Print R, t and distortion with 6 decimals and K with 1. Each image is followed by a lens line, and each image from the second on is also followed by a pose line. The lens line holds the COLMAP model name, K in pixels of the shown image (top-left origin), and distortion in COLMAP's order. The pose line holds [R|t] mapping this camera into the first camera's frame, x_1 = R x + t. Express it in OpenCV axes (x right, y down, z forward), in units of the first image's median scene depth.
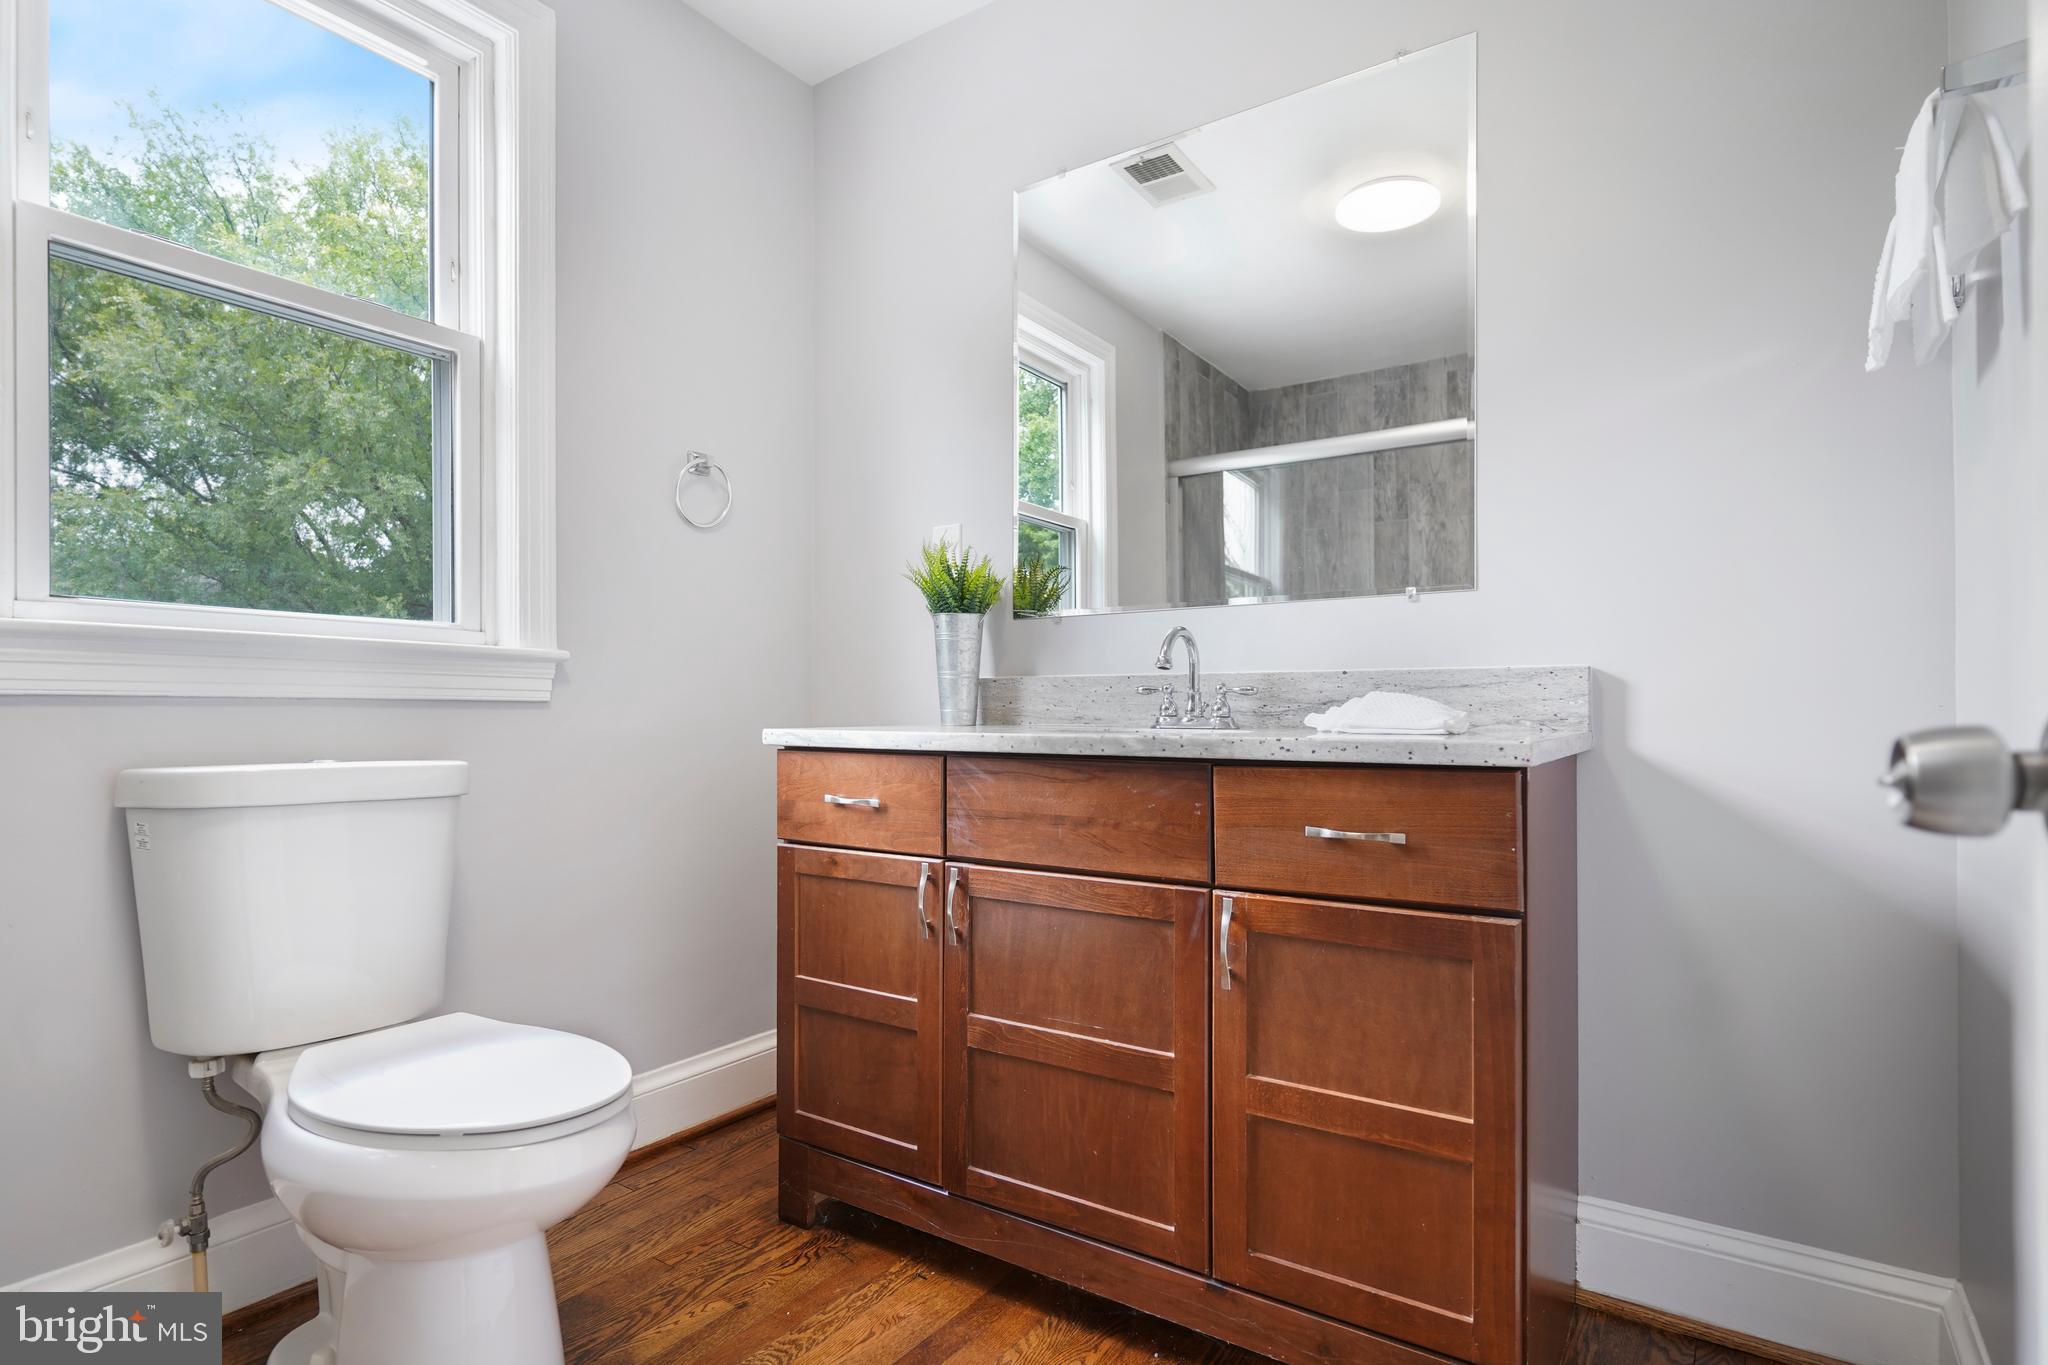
lens RADIAL K [[1045.7, 0, 1006.9], [0, 1045.7, 723.3], [0, 0, 1]] dist [0.000024, 0.000415]
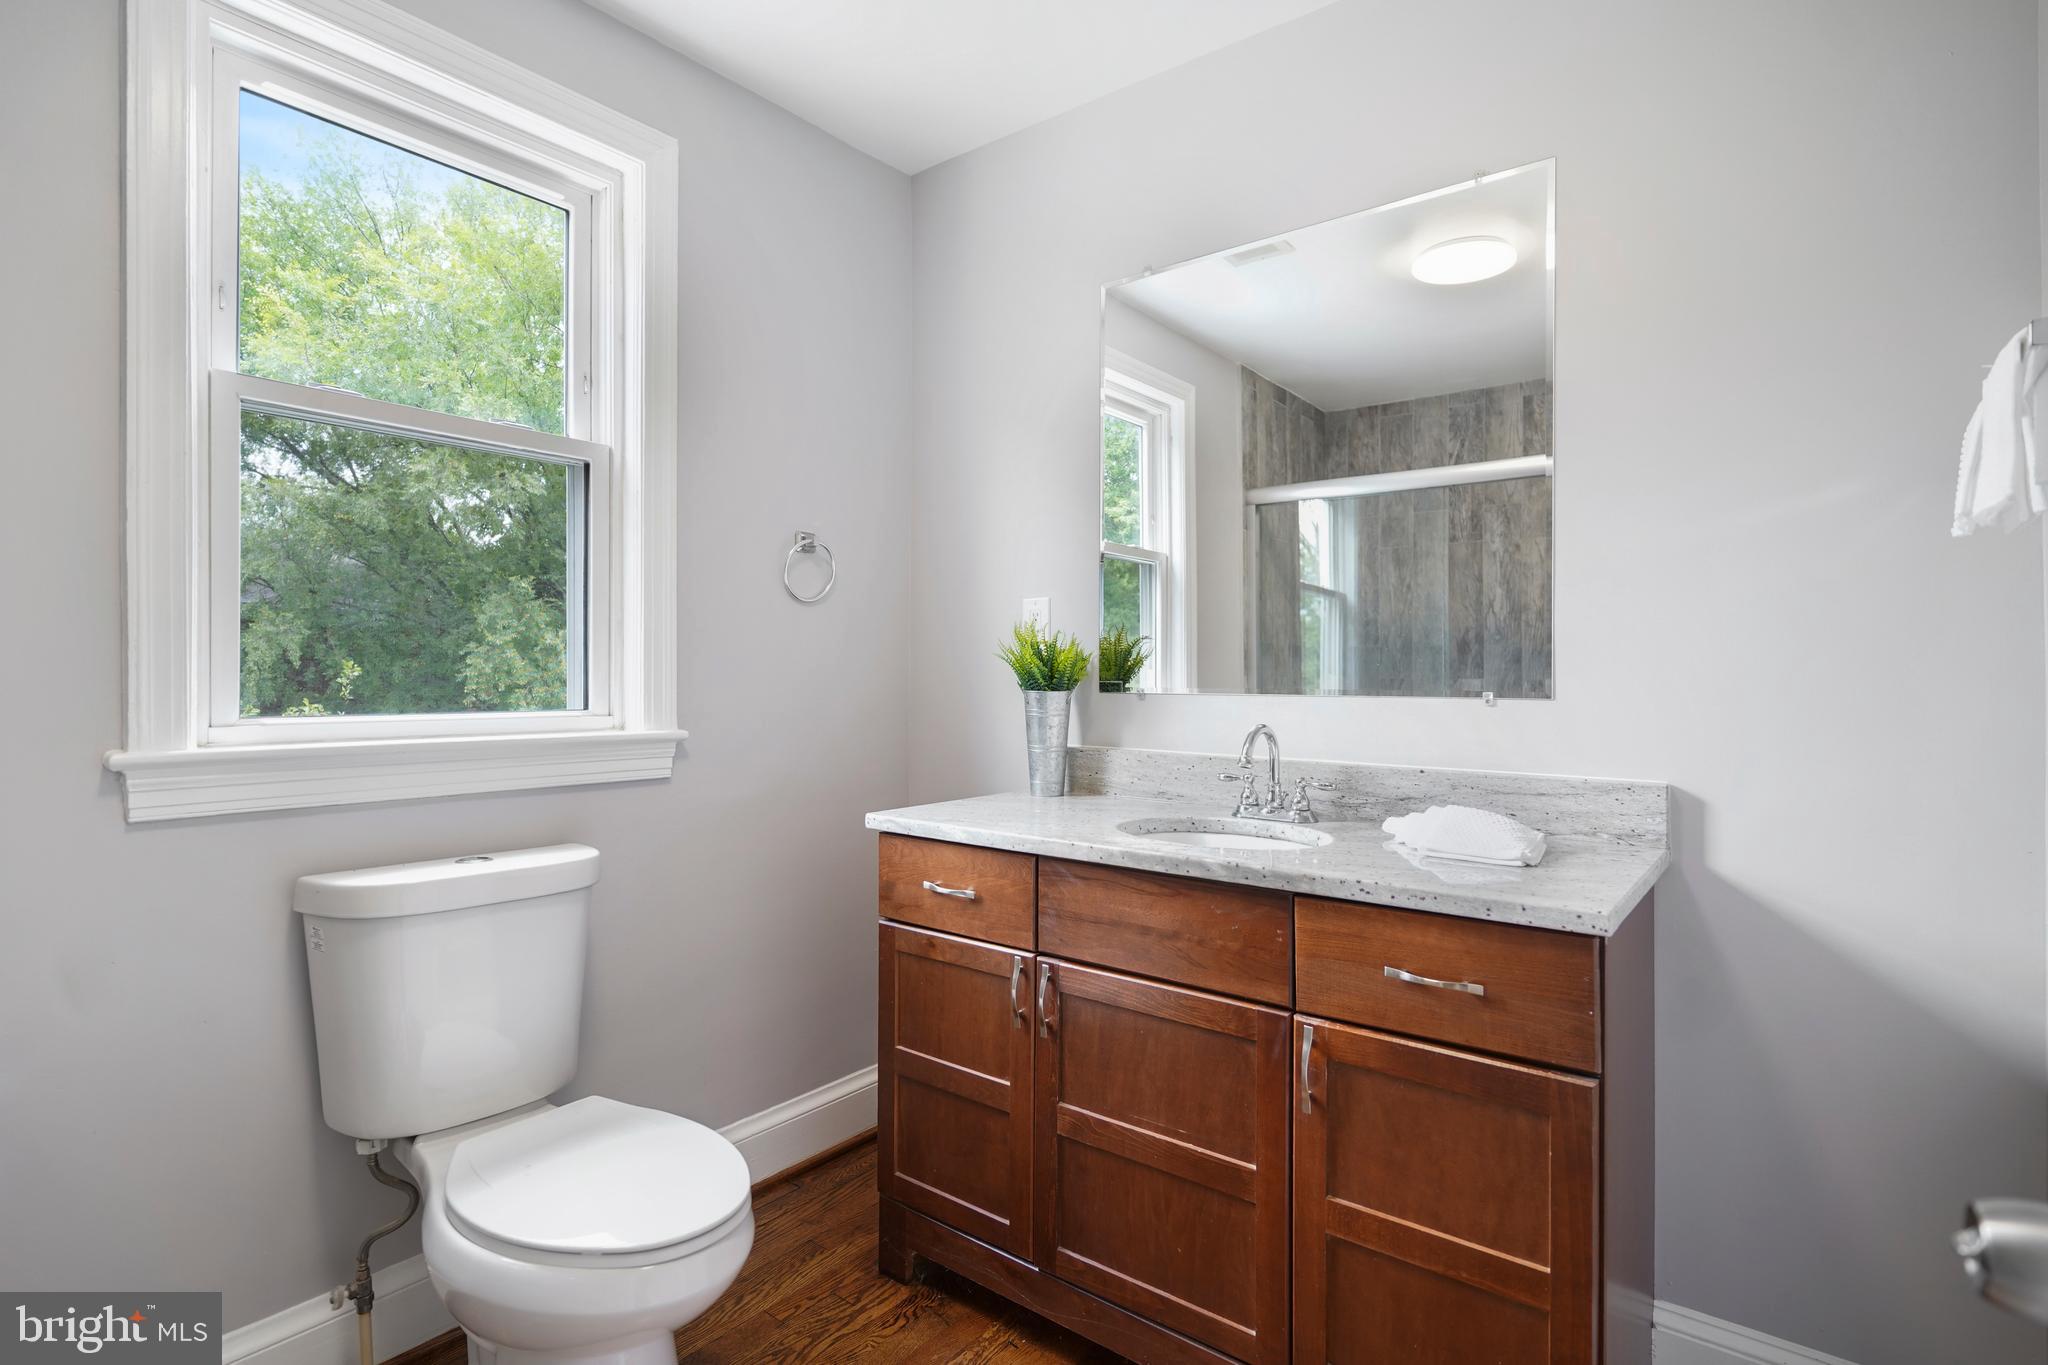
lens RADIAL K [[1001.3, 0, 1024.0], [0, 1001.3, 682.5], [0, 0, 1]] dist [0.000504, -0.000626]
pose [[0.998122, 0.002983, -0.061188, -0.010115], [-0.003032, 0.999995, -0.000706, -0.138798], [0.061186, 0.000890, 0.998126, -0.014530]]
